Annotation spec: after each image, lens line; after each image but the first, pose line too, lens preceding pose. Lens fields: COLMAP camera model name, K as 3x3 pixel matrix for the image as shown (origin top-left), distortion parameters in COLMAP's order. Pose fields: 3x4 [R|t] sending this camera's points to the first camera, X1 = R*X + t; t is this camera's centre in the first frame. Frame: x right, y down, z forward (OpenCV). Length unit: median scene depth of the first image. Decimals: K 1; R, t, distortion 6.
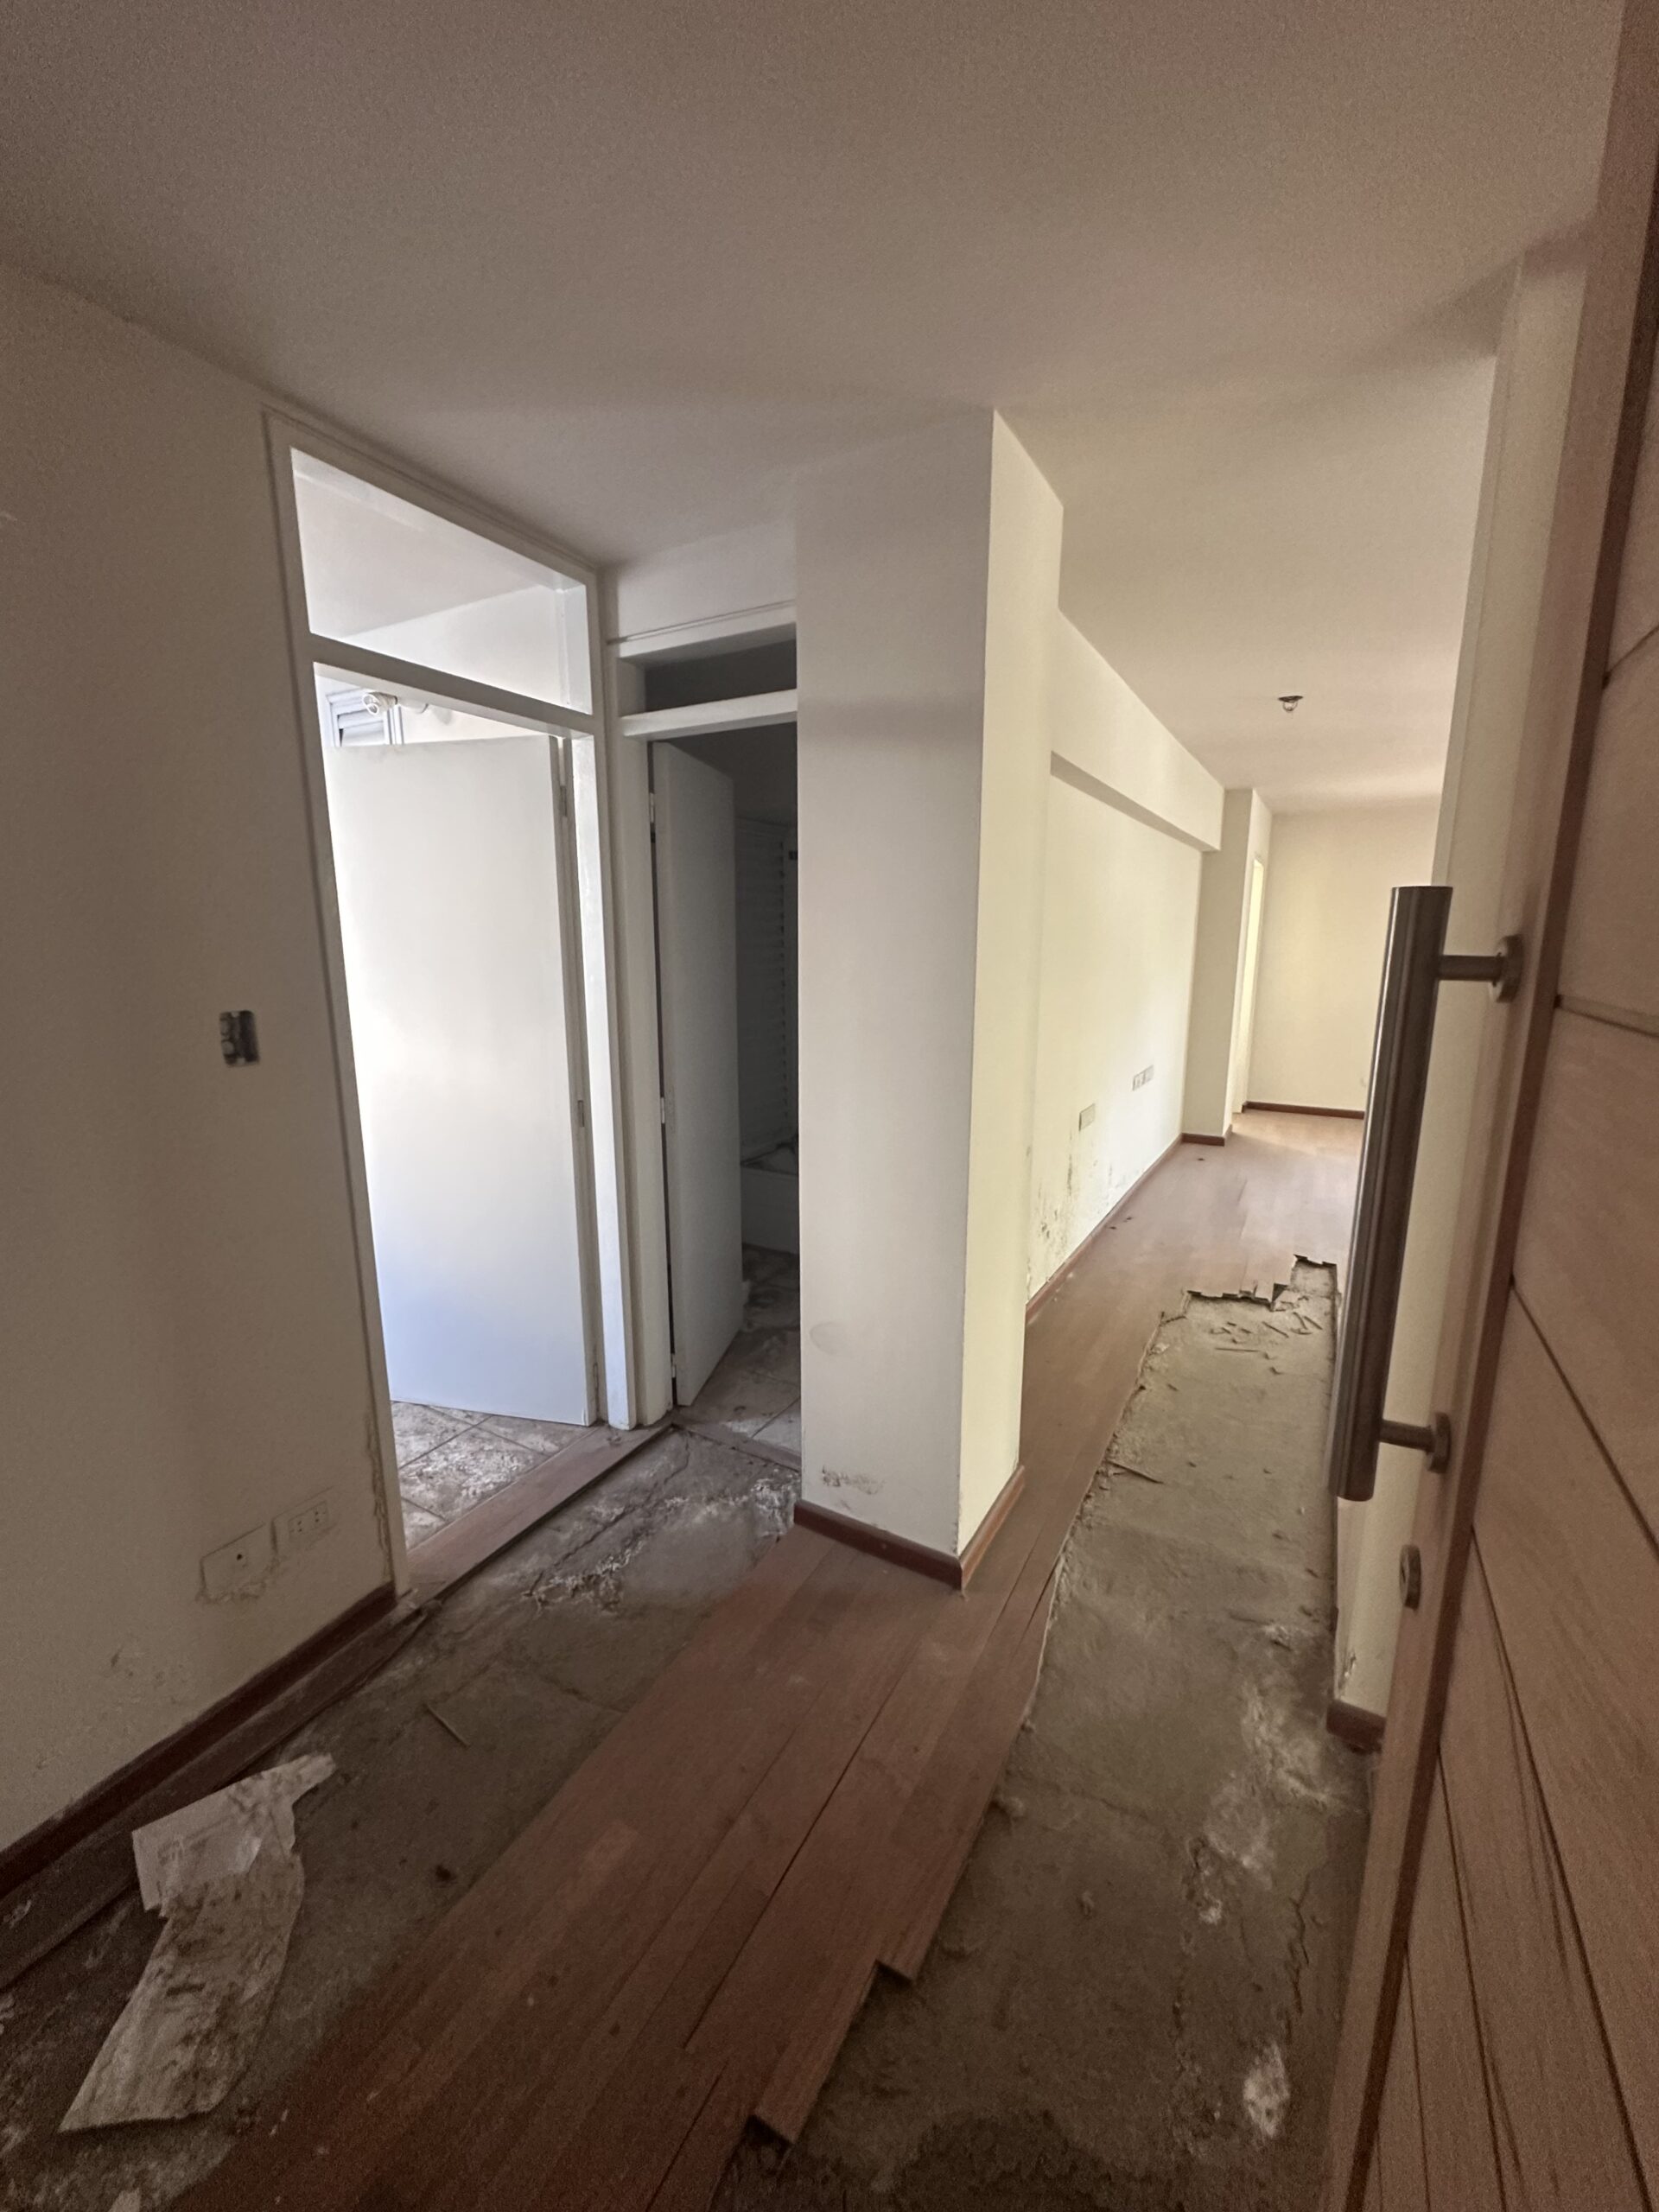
lens RADIAL K [[875.6, 0, 829.5], [0, 875.6, 1106.0], [0, 0, 1]] dist [-0.002447, -0.000043]
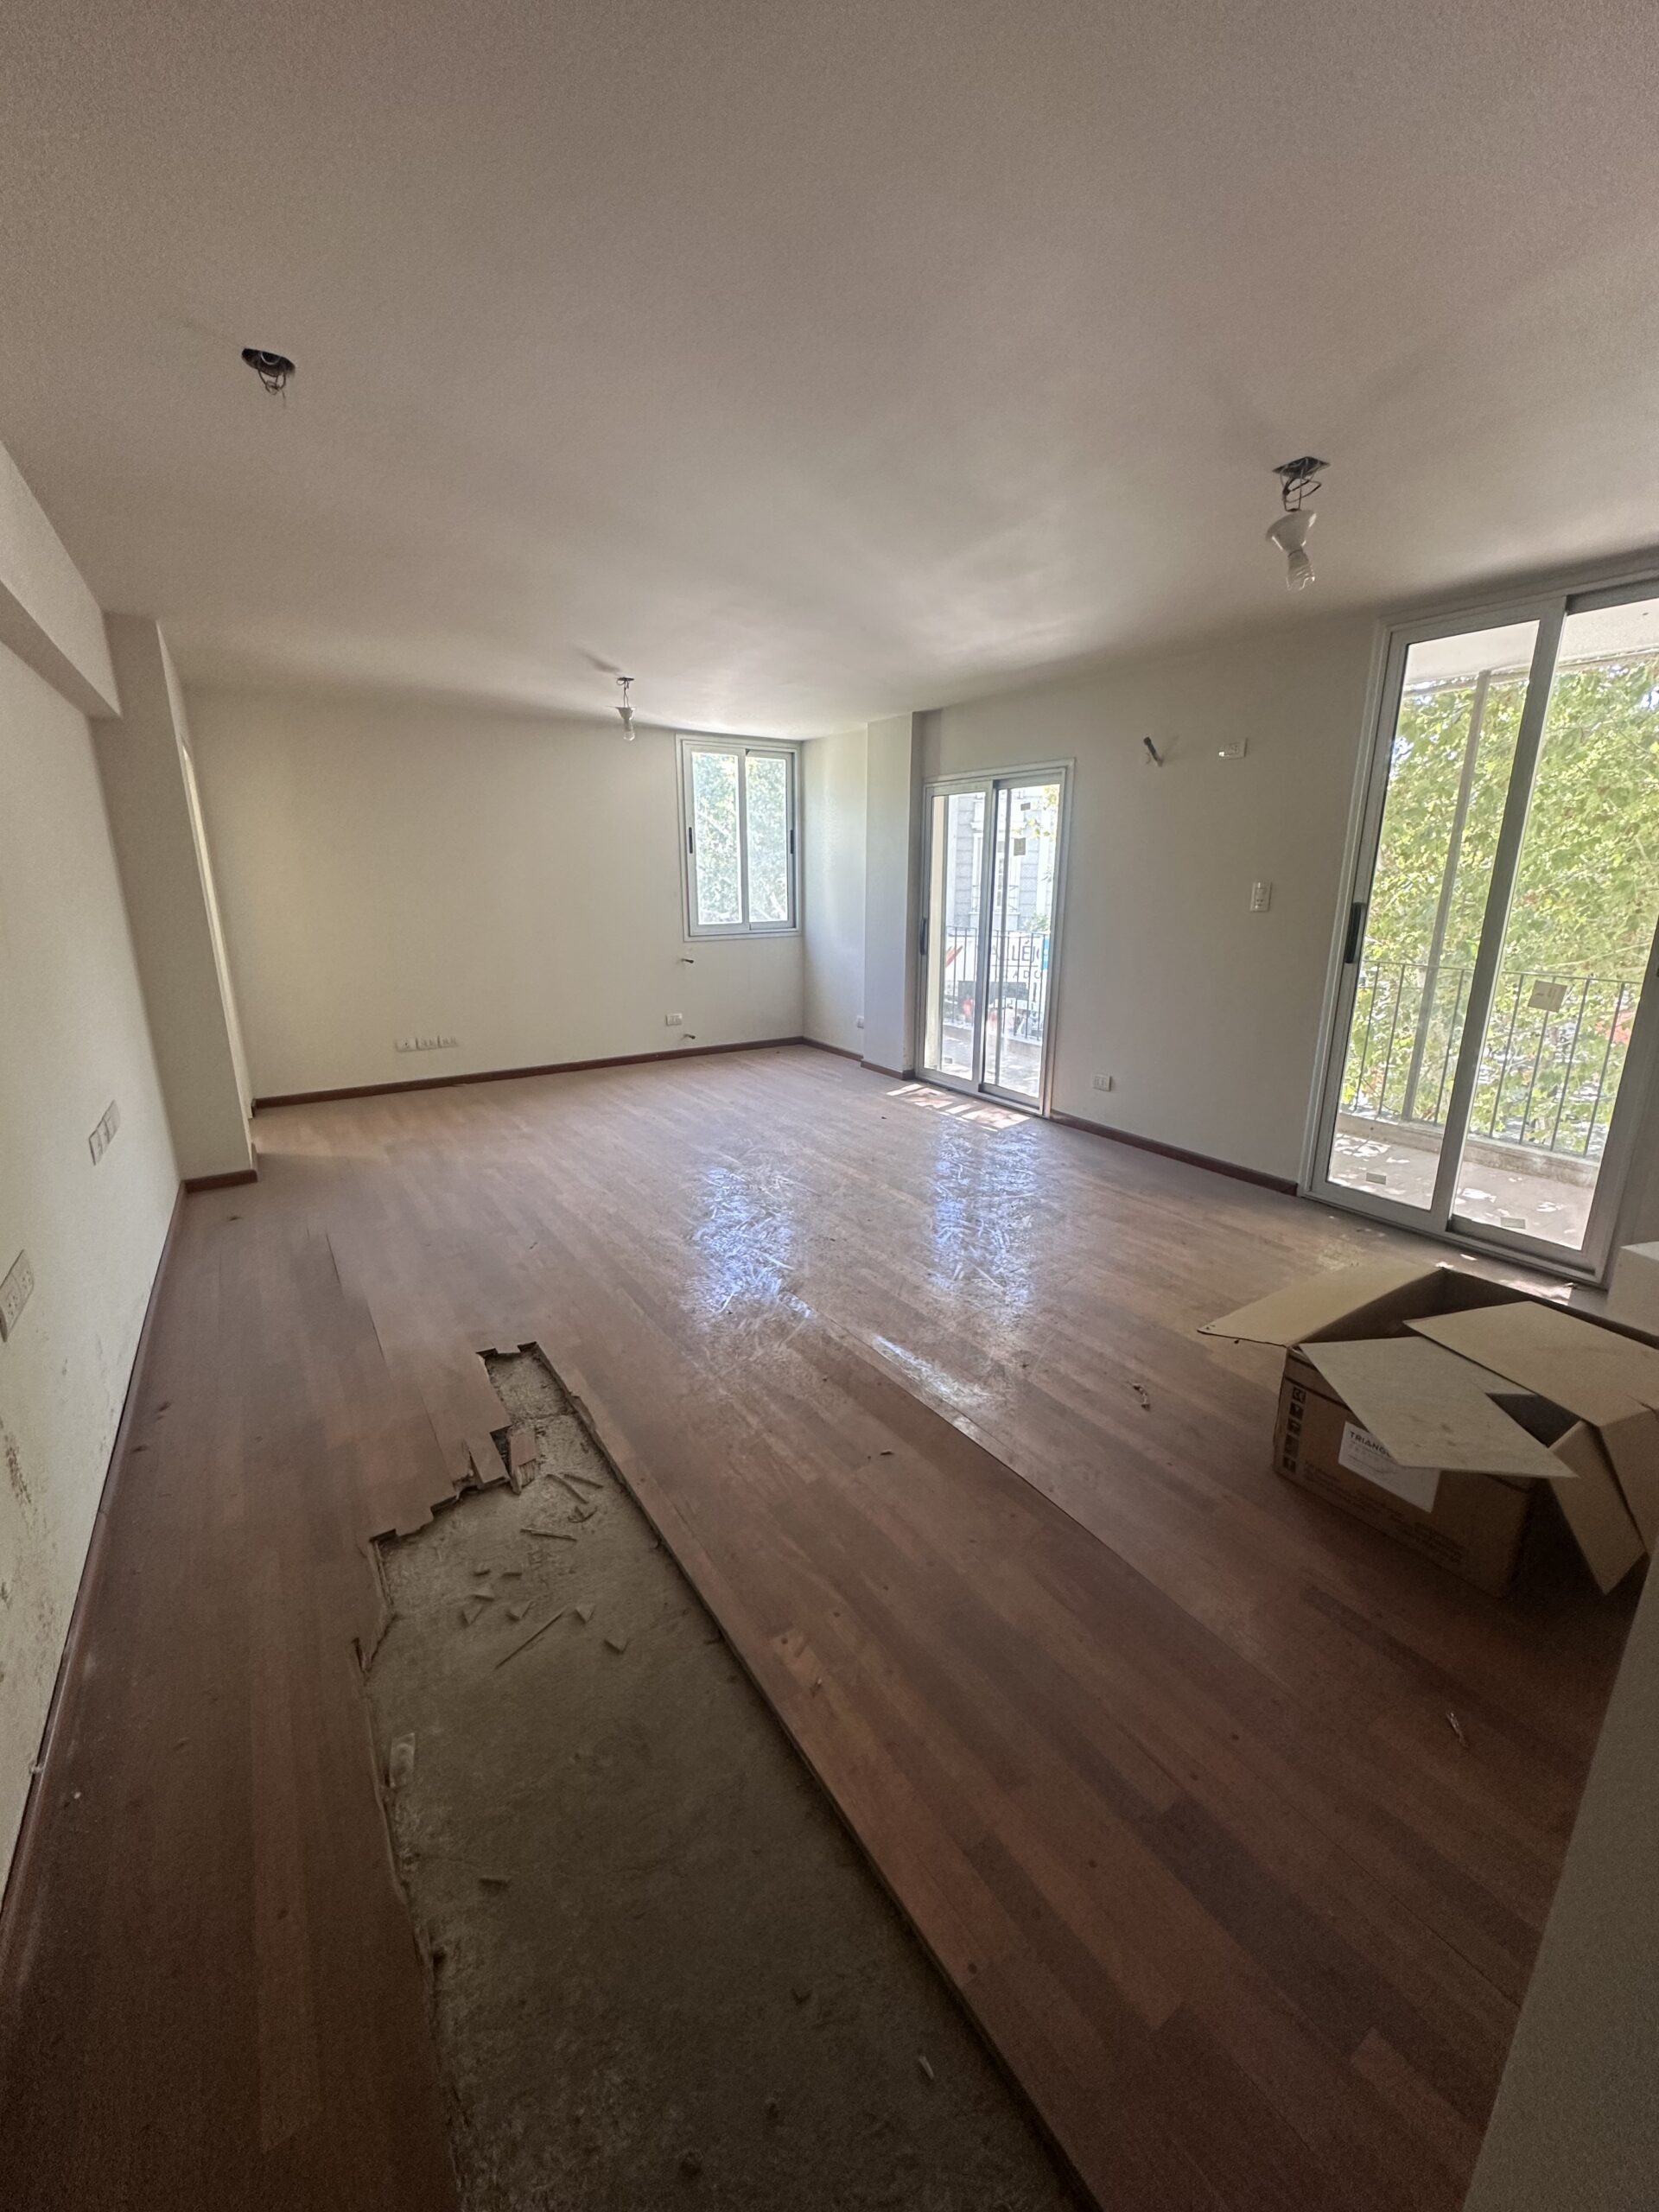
lens RADIAL K [[886.0, 0, 829.5], [0, 886.0, 1106.0], [0, 0, 1]] dist [-0.001047, 0.000382]
pose [[0.459727, -0.222027, 0.859857, 0.130415], [0.169832, 0.972353, 0.160274, -0.070357], [-0.871670, 0.072349, 0.484724, 0.451082]]
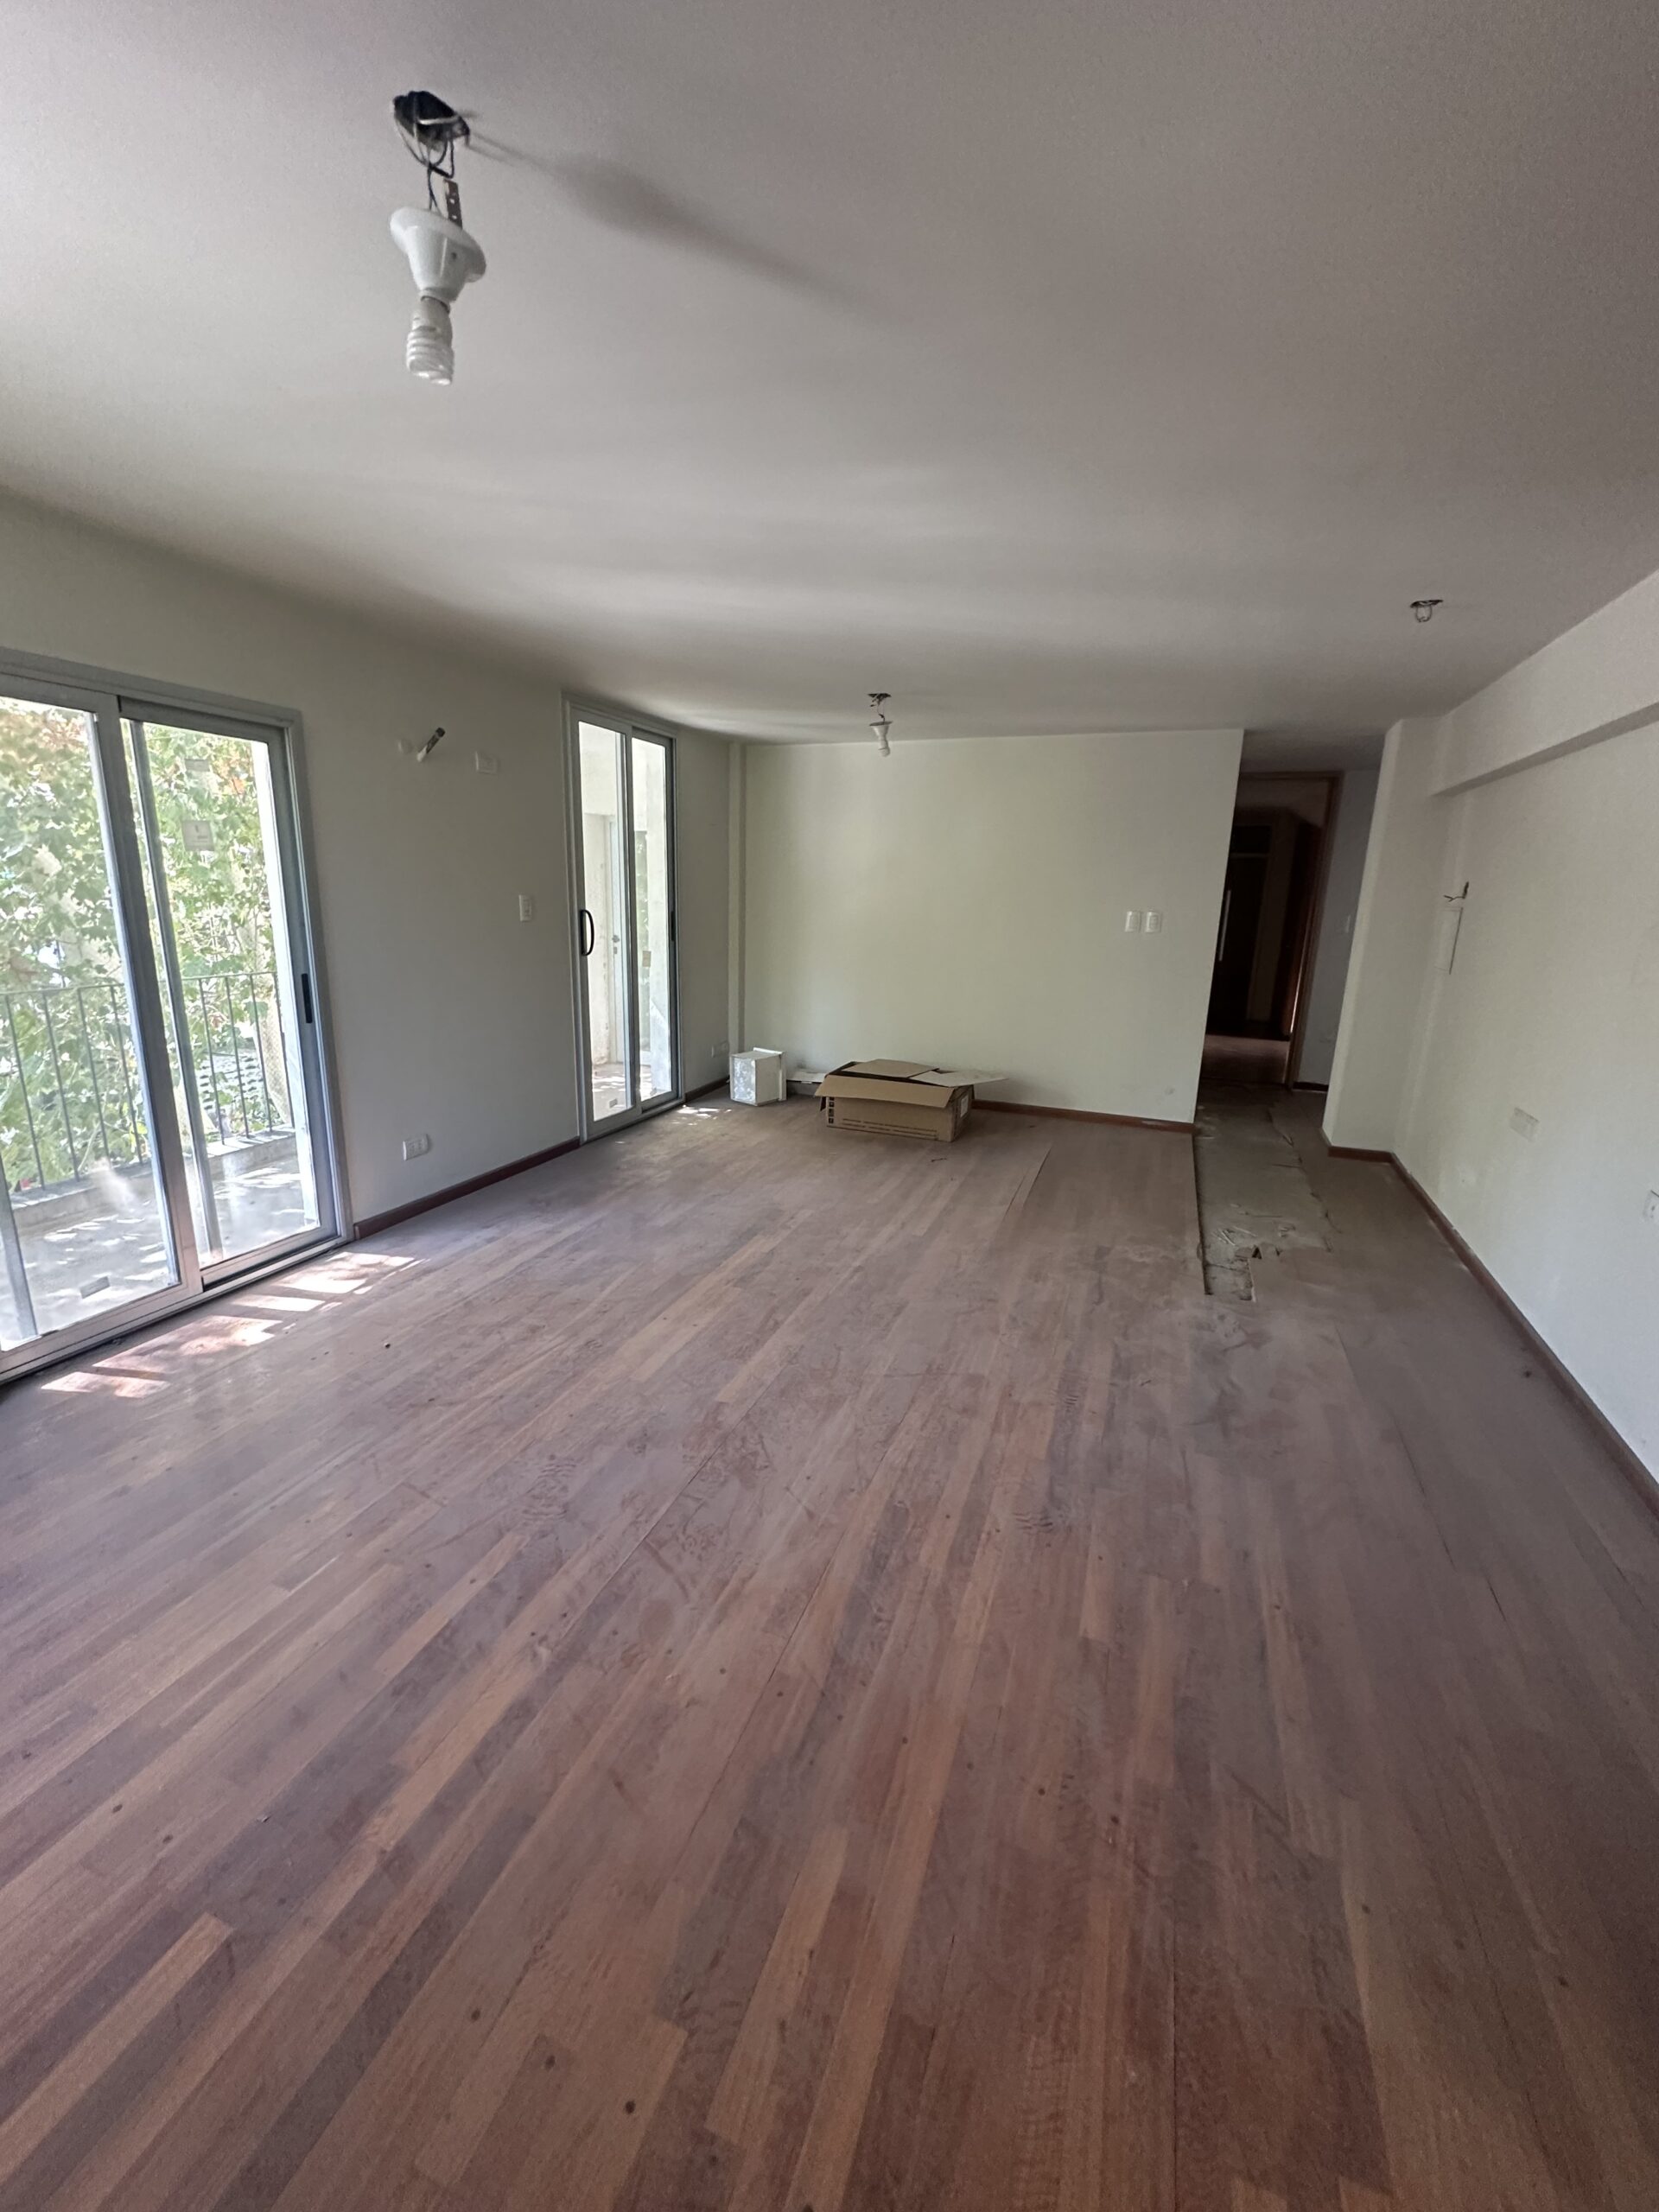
lens RADIAL K [[886.0, 0, 829.5], [0, 886.0, 1106.0], [0, 0, 1]] dist [-0.001047, 0.000382]
pose [[-0.987764, 0.012978, -0.155412, 1.063446], [-0.054673, 0.904472, 0.423015, -0.318278], [0.146056, 0.426336, -0.892695, 1.627902]]
